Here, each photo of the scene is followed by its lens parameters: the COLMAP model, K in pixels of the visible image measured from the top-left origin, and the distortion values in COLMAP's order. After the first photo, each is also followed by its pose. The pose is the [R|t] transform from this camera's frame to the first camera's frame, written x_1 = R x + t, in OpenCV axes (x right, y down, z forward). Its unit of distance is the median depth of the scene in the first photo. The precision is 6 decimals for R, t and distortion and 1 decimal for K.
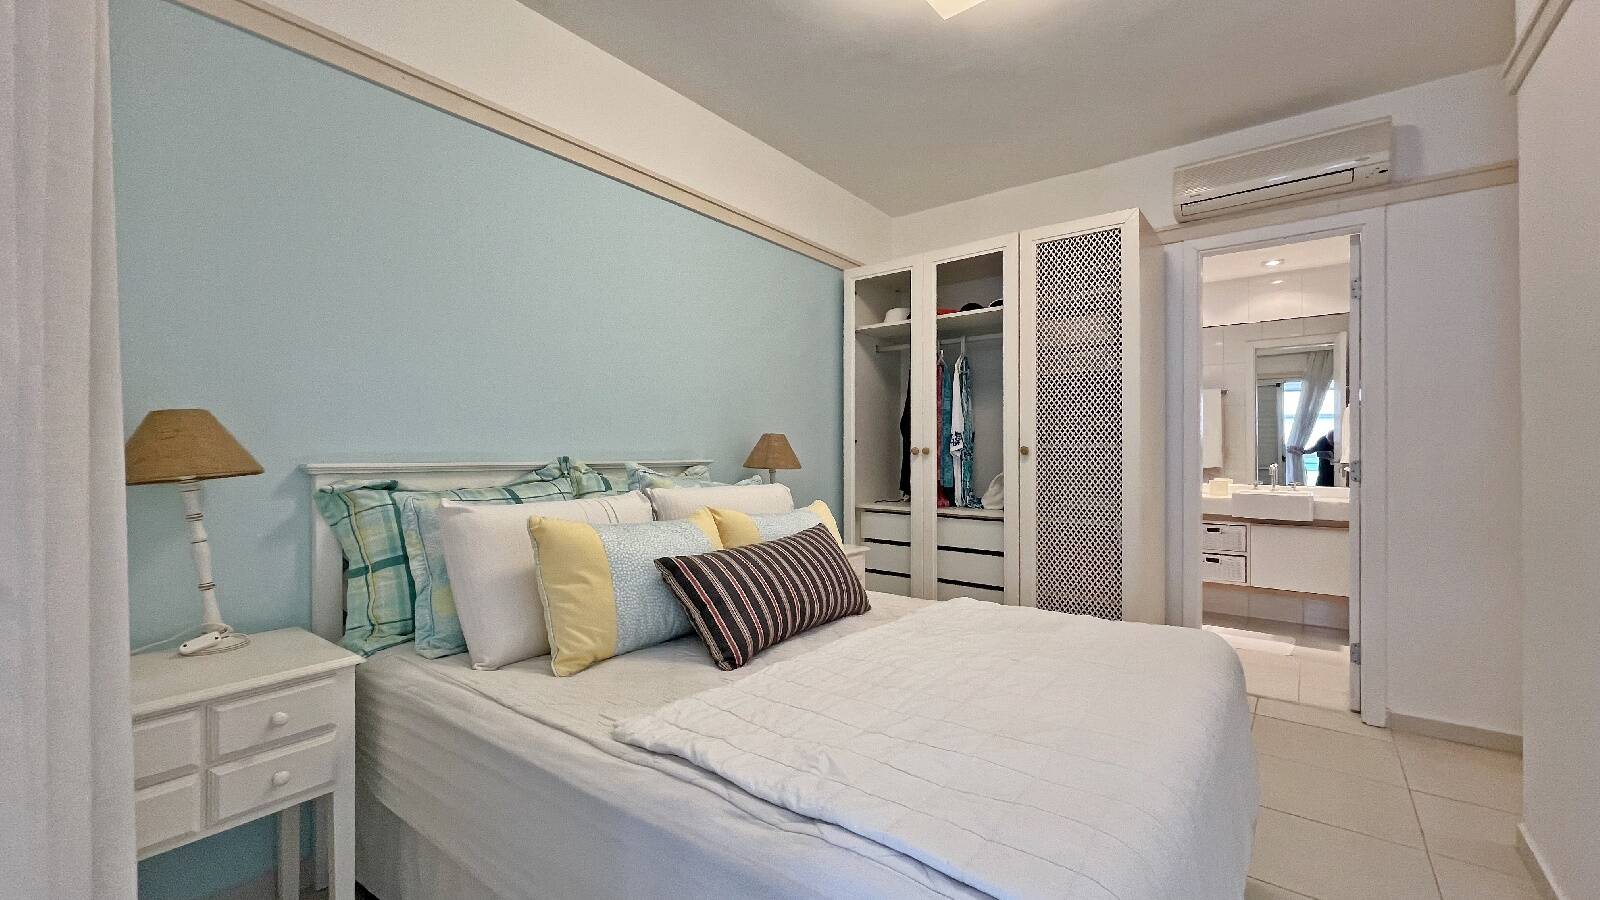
lens RADIAL K [[643.9, 0, 802.1], [0, 643.9, 452.4], [0, 0, 1]] dist [-0.003542, 0.000304]
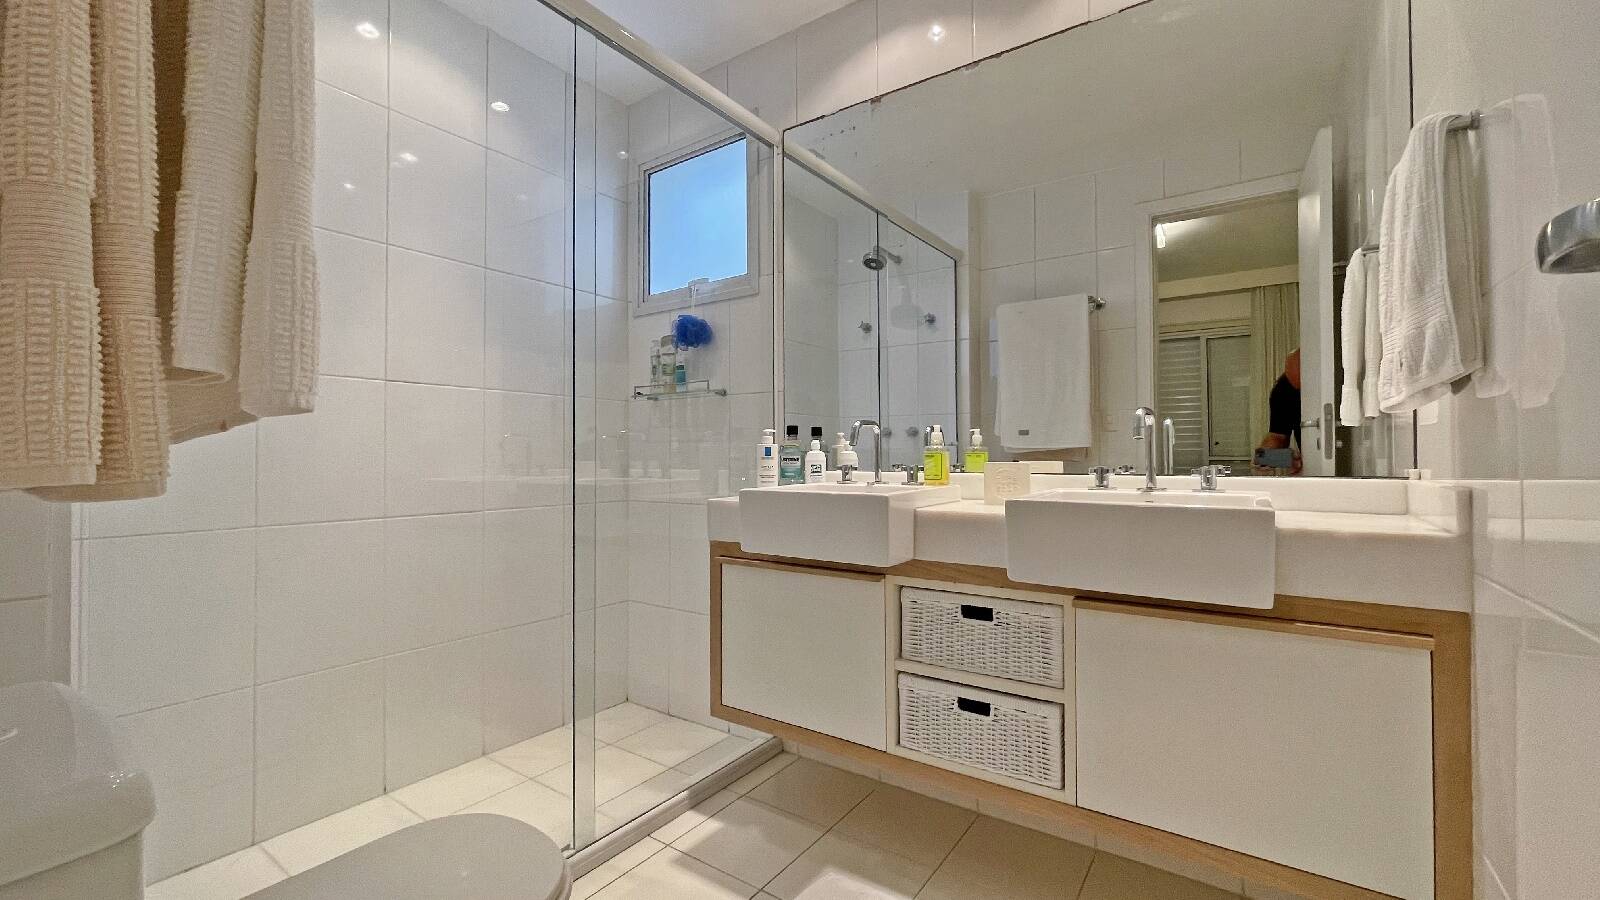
lens RADIAL K [[643.9, 0, 803.4], [0, 643.9, 455.4], [0, 0, 1]] dist [-0.003542, 0.000304]
pose [[0.997841, -0.003850, 0.065562, 0.440588], [0.003764, 0.999992, 0.001424, 0.032764], [-0.065567, -0.001175, 0.997847, 0.564175]]
